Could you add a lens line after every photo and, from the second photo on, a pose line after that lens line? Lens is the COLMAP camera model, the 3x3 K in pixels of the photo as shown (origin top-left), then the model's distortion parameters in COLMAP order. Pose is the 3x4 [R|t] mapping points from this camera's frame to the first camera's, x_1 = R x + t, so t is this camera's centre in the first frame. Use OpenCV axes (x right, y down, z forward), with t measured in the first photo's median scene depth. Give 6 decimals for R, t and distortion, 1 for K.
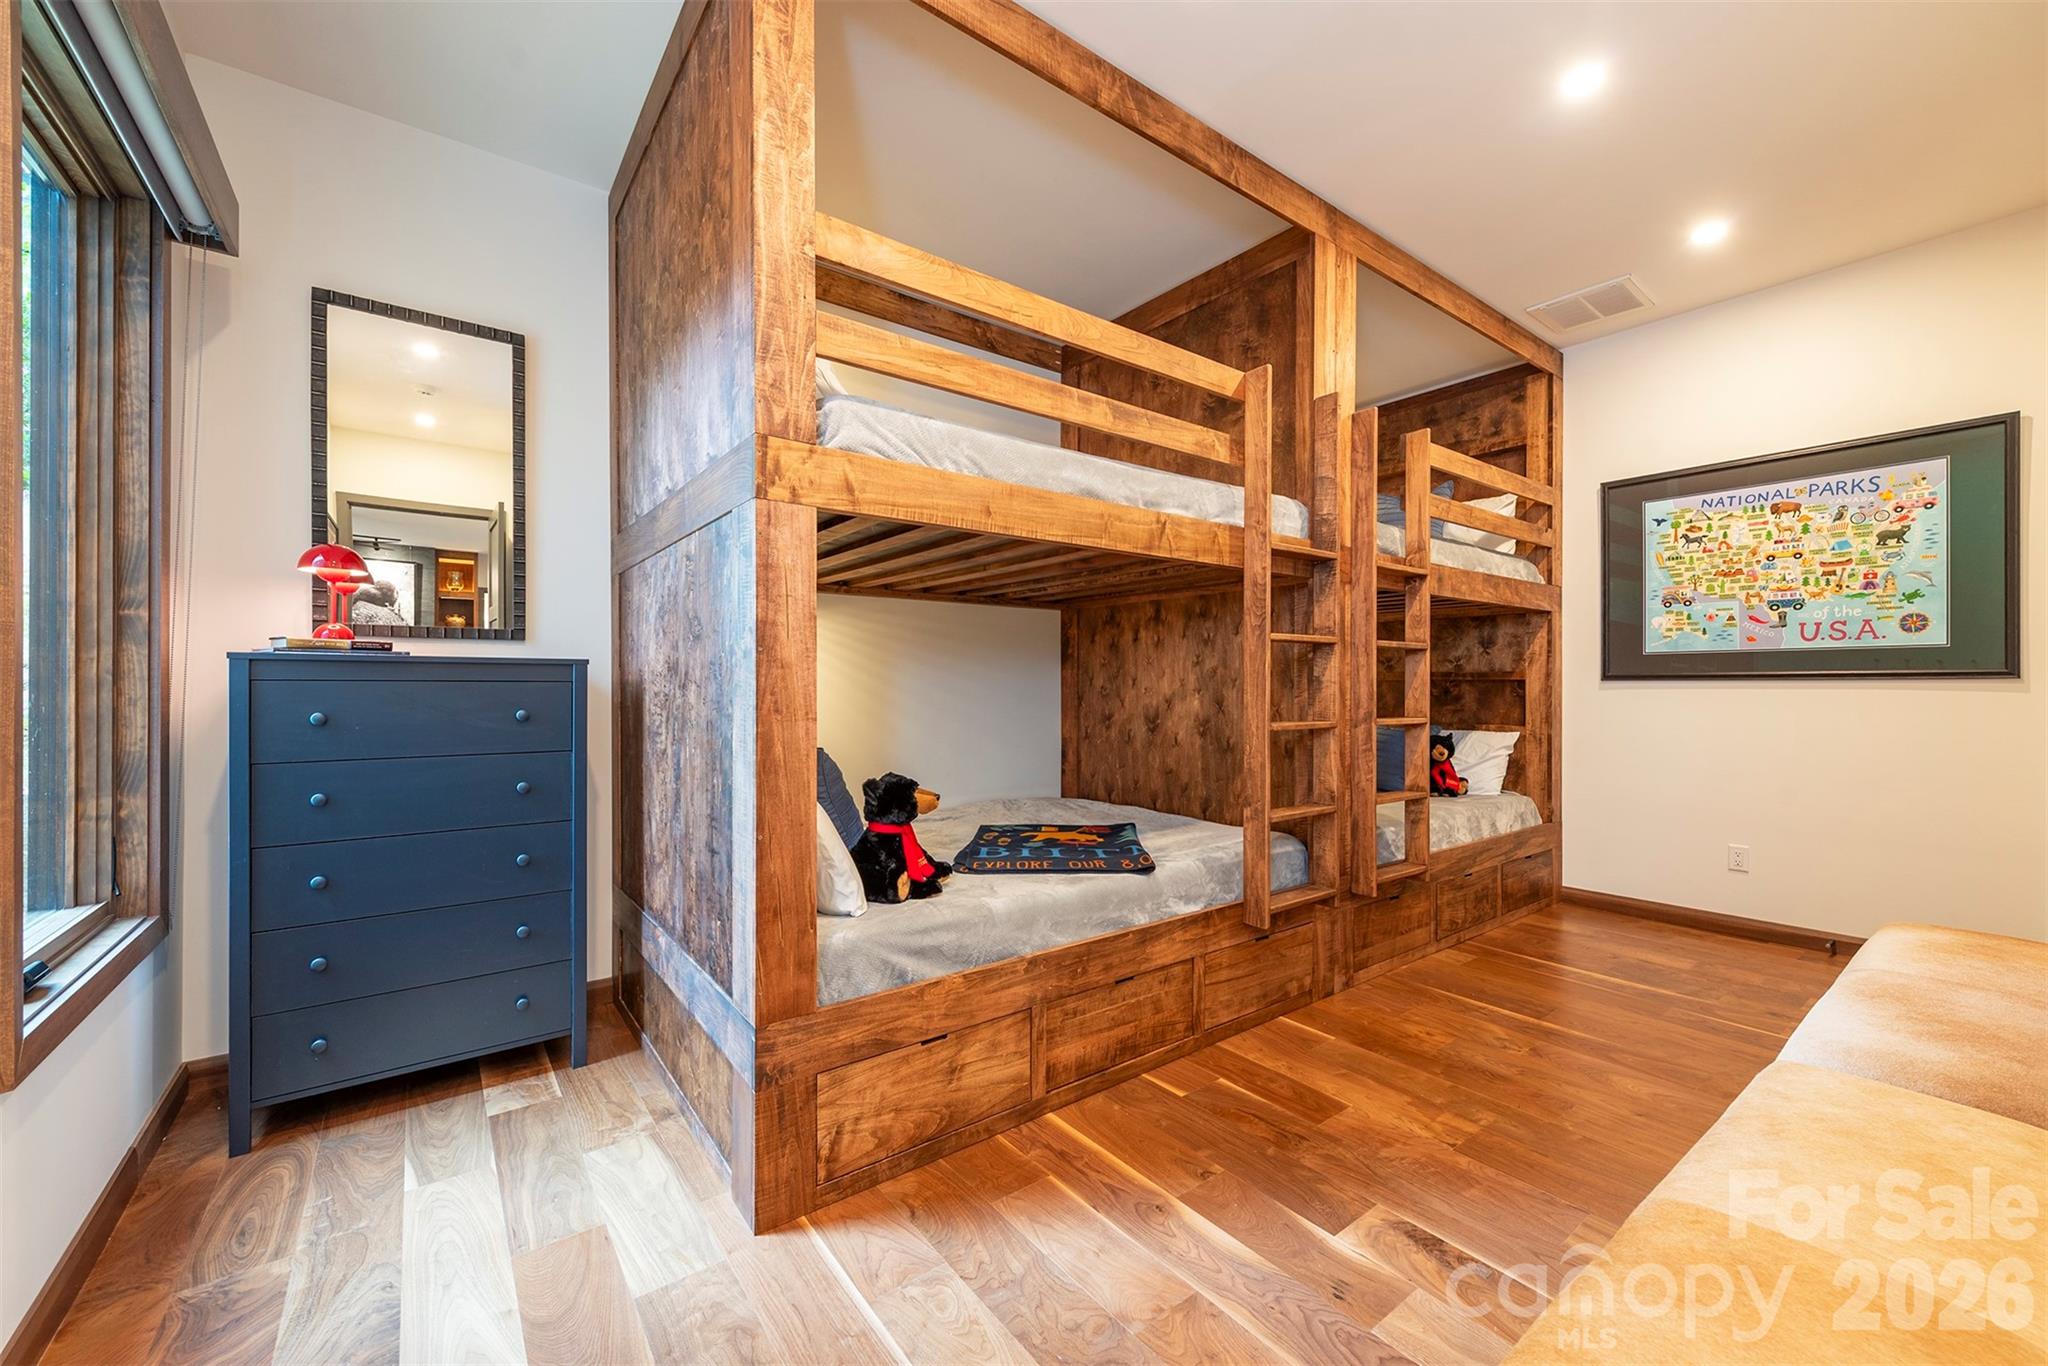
lens RADIAL K [[815.1, 0, 1025.6], [0, 815.1, 682.3], [0, 0, 1]] dist [-0.002739, -0.000216]
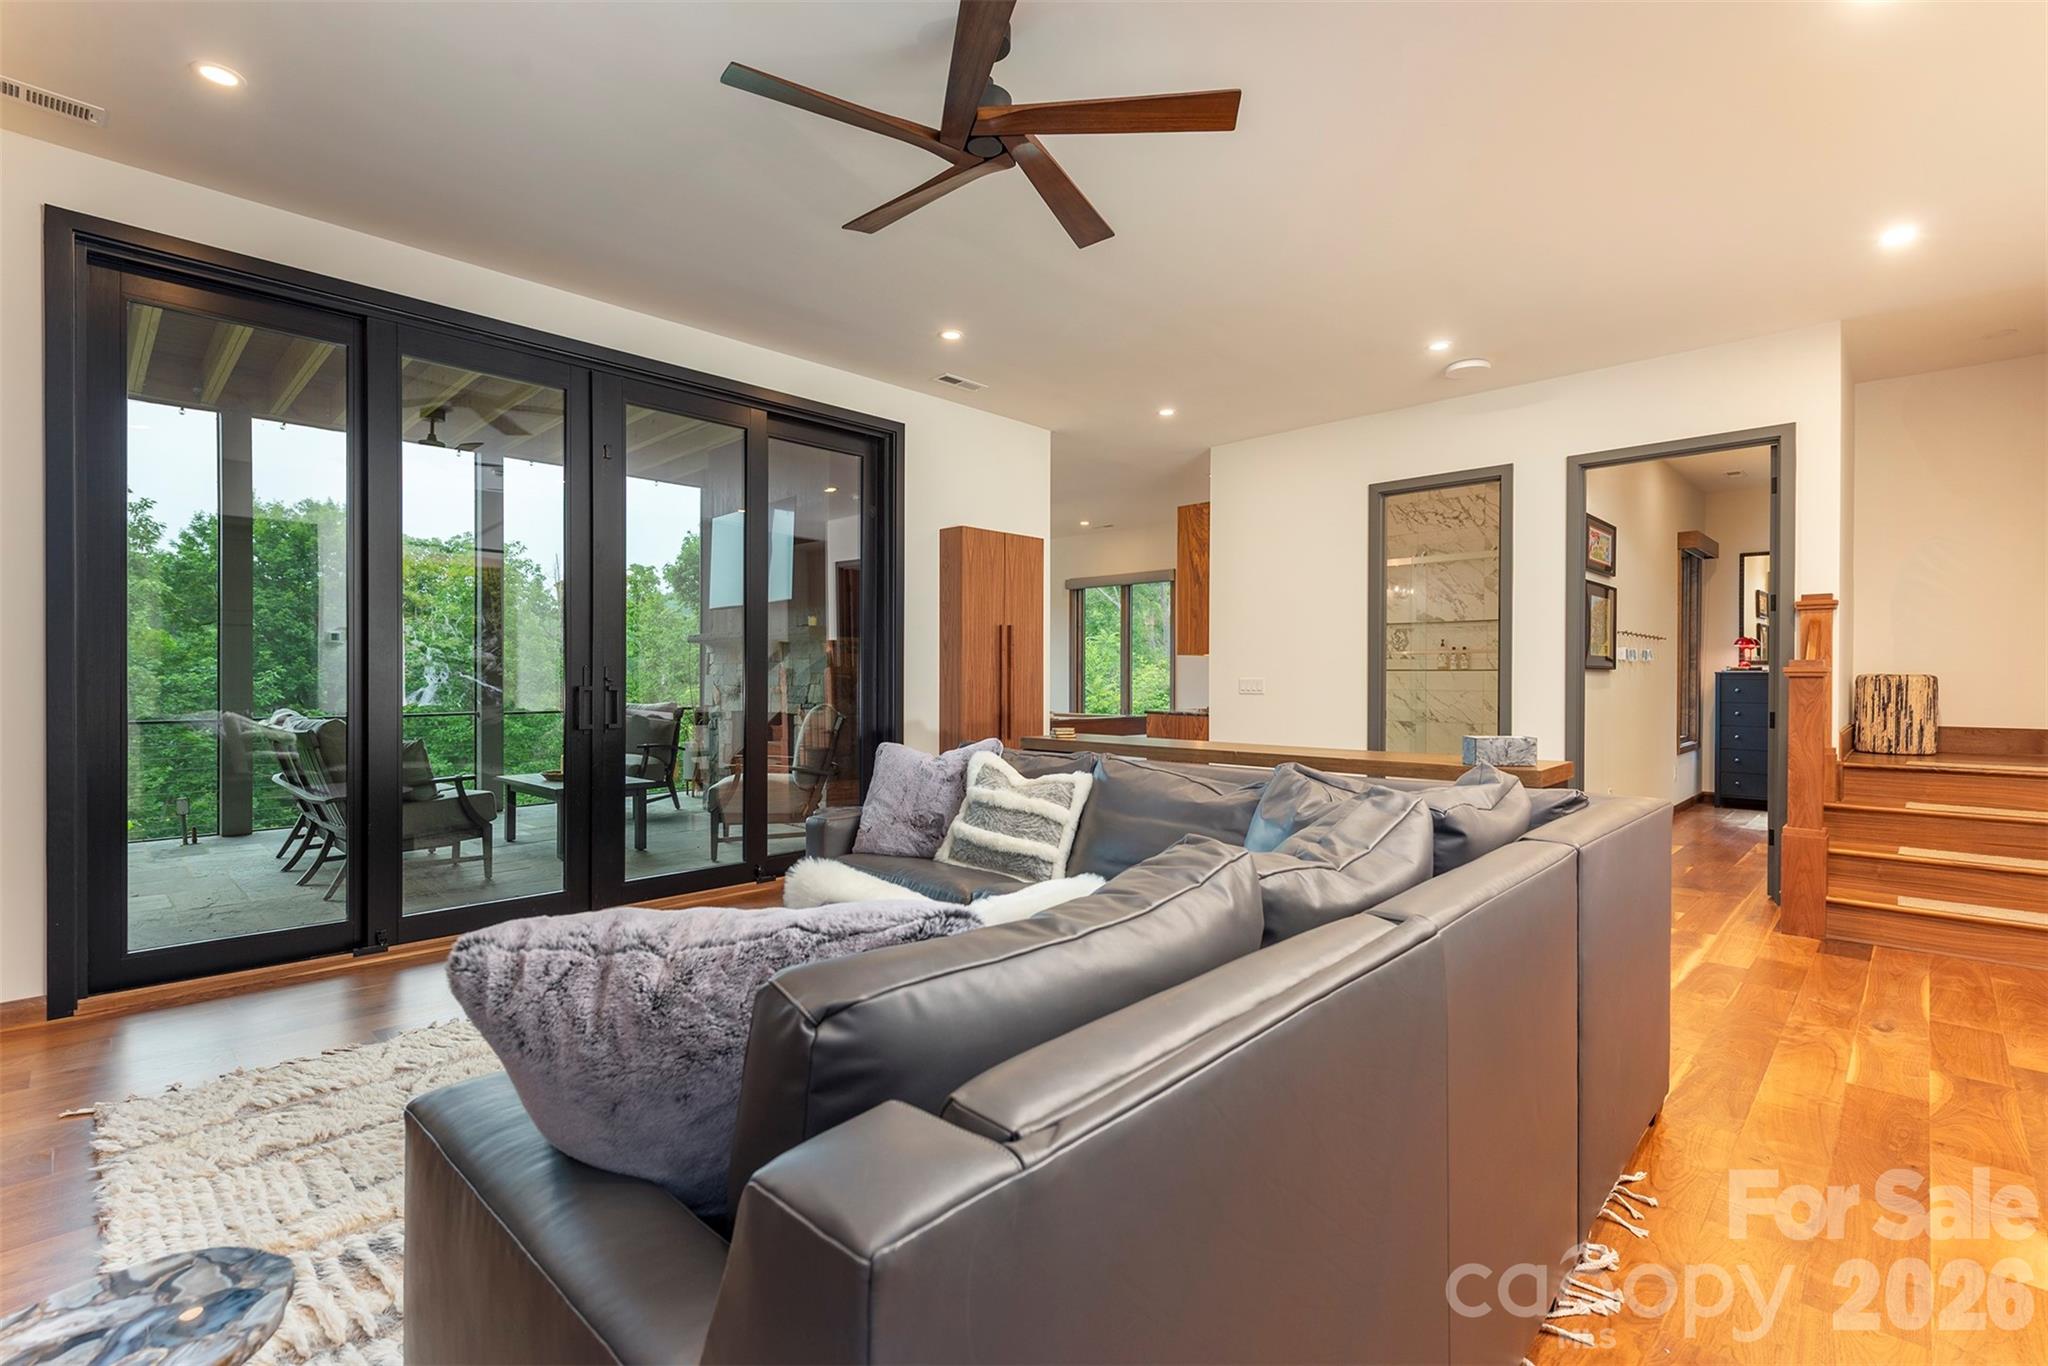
lens RADIAL K [[923.4, 0, 1022.5], [0, 923.4, 681.5], [0, 0, 1]] dist [-0.000421, -0.000020]
pose [[0.162288, 0.004533, -0.986733, 2.588404], [-0.002344, 0.999988, 0.004208, -0.006175], [0.986741, 0.001630, 0.162297, -2.725536]]
